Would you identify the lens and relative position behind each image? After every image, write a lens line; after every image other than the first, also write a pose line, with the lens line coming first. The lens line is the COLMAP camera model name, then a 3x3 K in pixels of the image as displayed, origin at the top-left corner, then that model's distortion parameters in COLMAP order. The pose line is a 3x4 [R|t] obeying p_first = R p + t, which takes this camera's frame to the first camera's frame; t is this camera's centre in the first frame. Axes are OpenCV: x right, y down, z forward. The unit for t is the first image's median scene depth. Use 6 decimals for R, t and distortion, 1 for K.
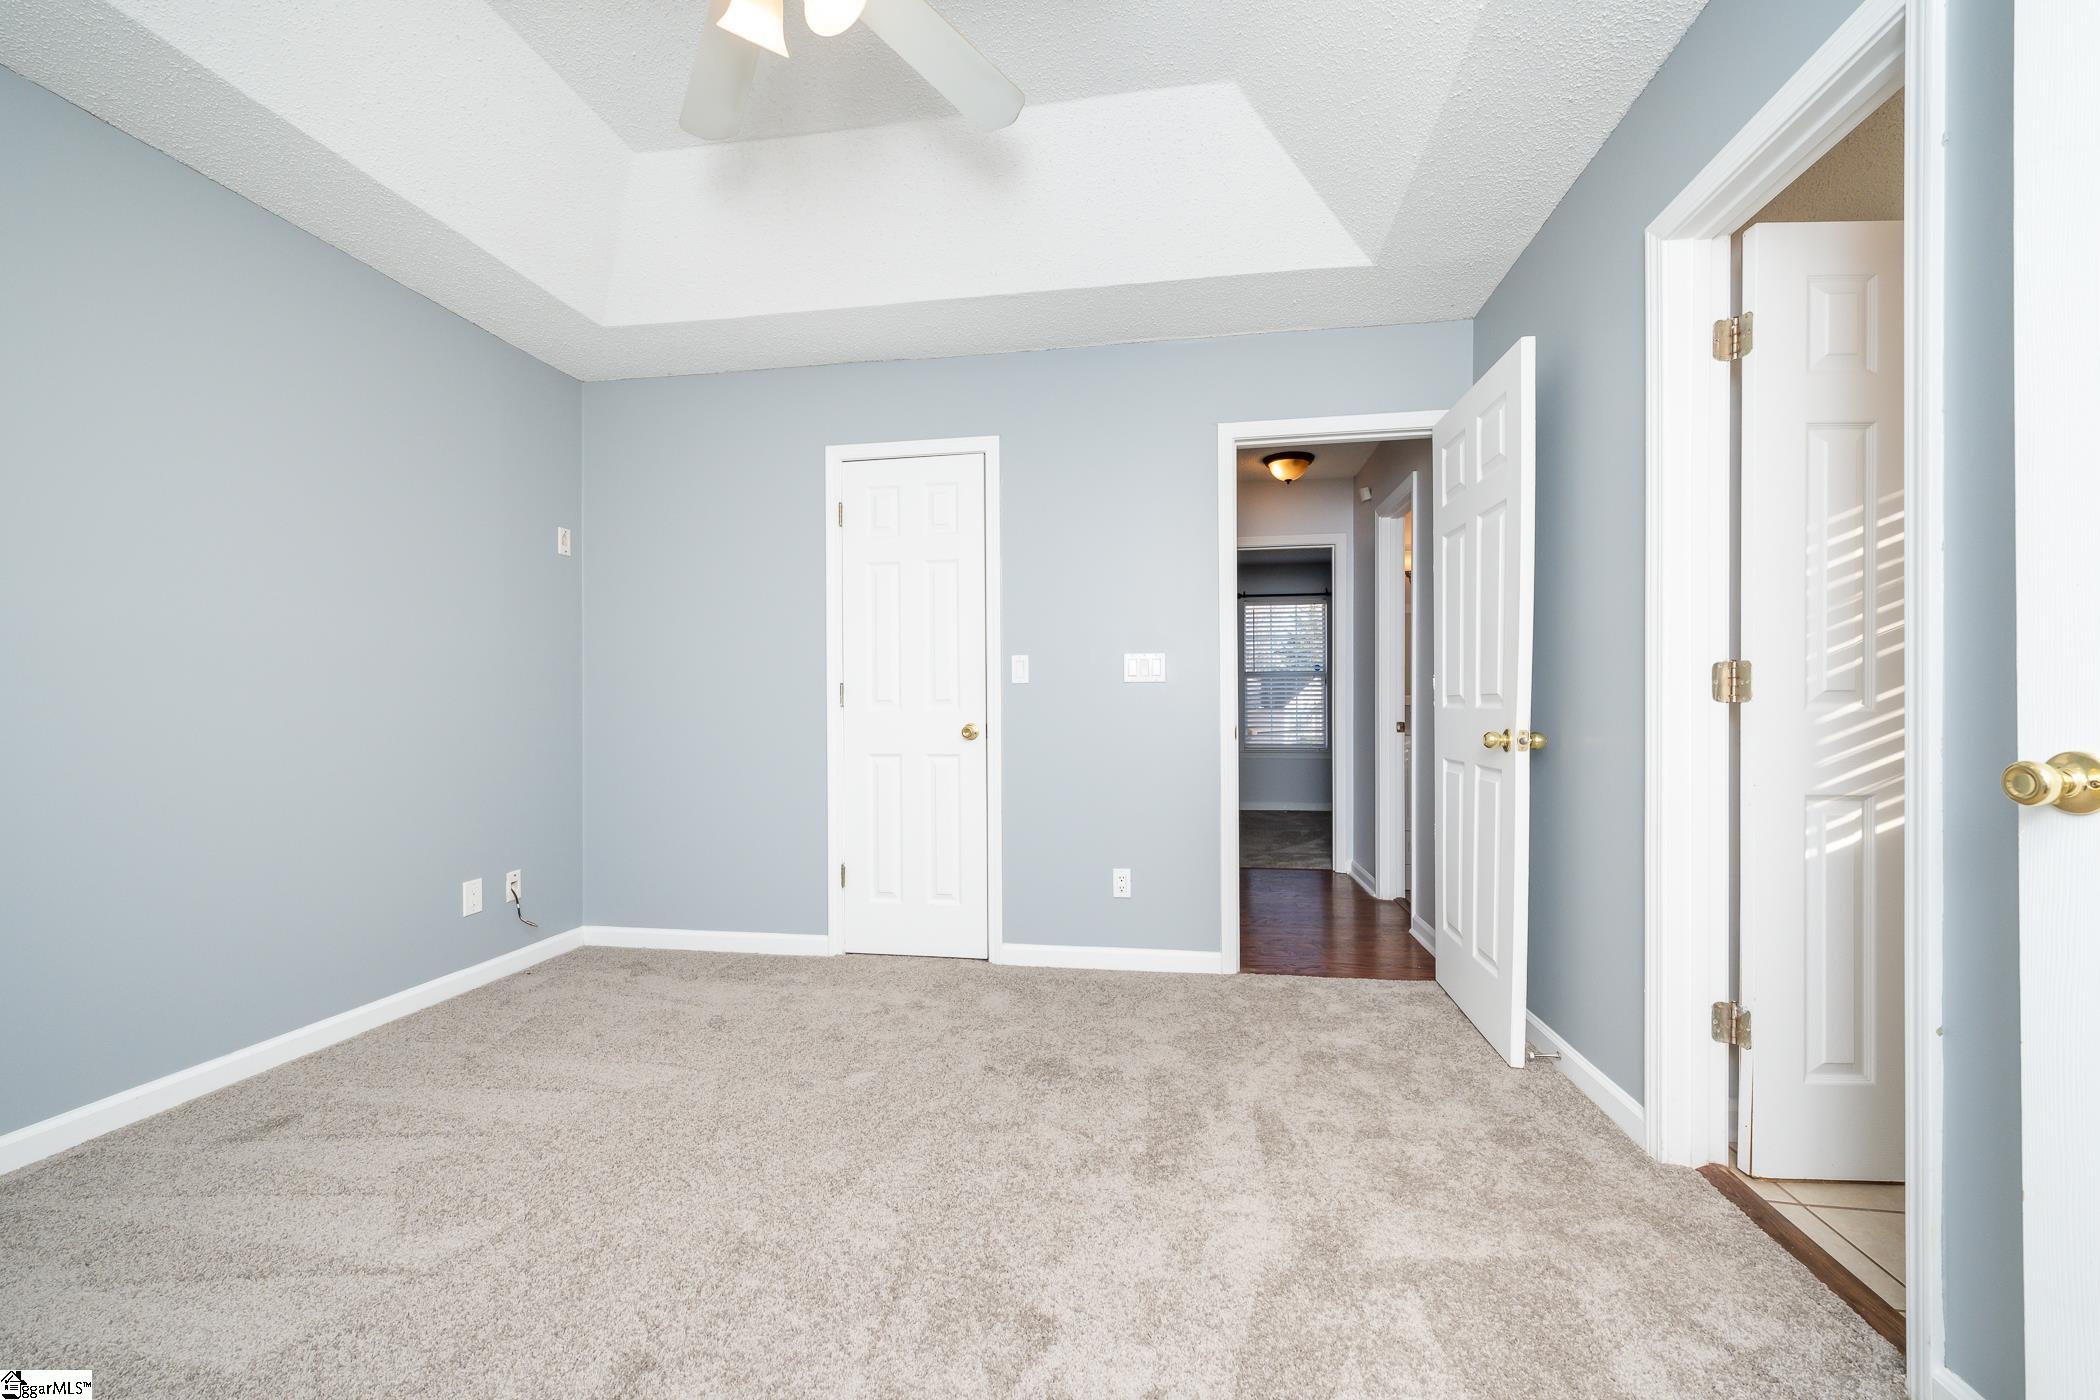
lens RADIAL K [[838.2, 0, 1056.3], [0, 838.2, 702.1], [0, 0, 1]] dist [0.004060, -0.000005]
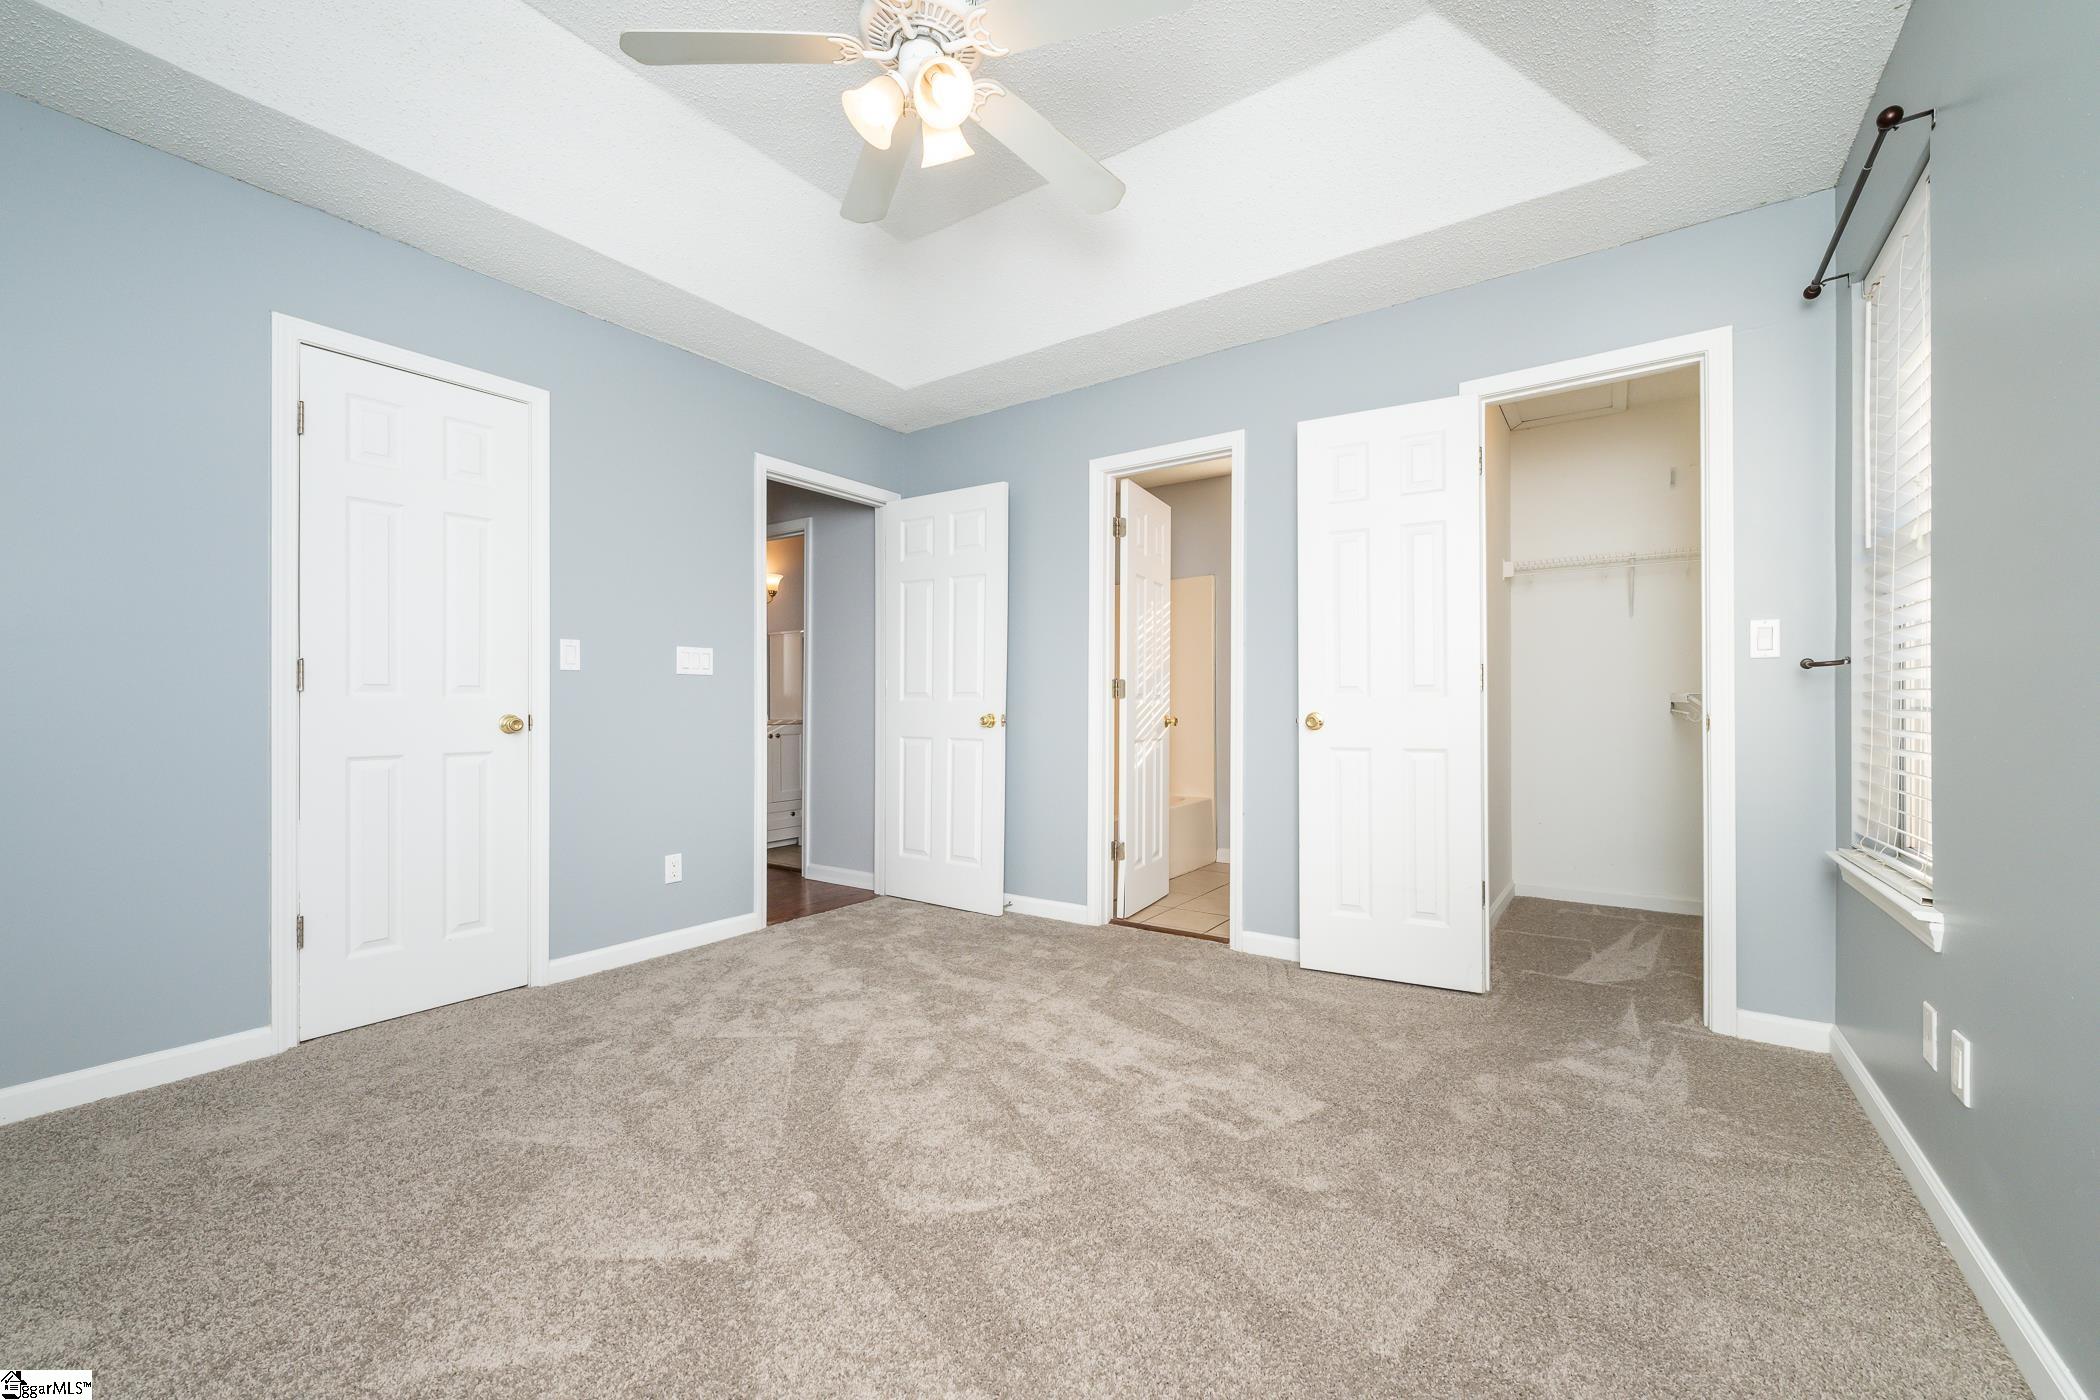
lens RADIAL K [[838.2, 0, 1072.1], [0, 838.2, 703.5], [0, 0, 1]] dist [0.004060, -0.000005]
pose [[0.428123, 0.005614, 0.903703, -0.640831], [-0.006725, 0.999973, -0.003026, 0.012841], [-0.903695, -0.004782, 0.428149, 0.116596]]
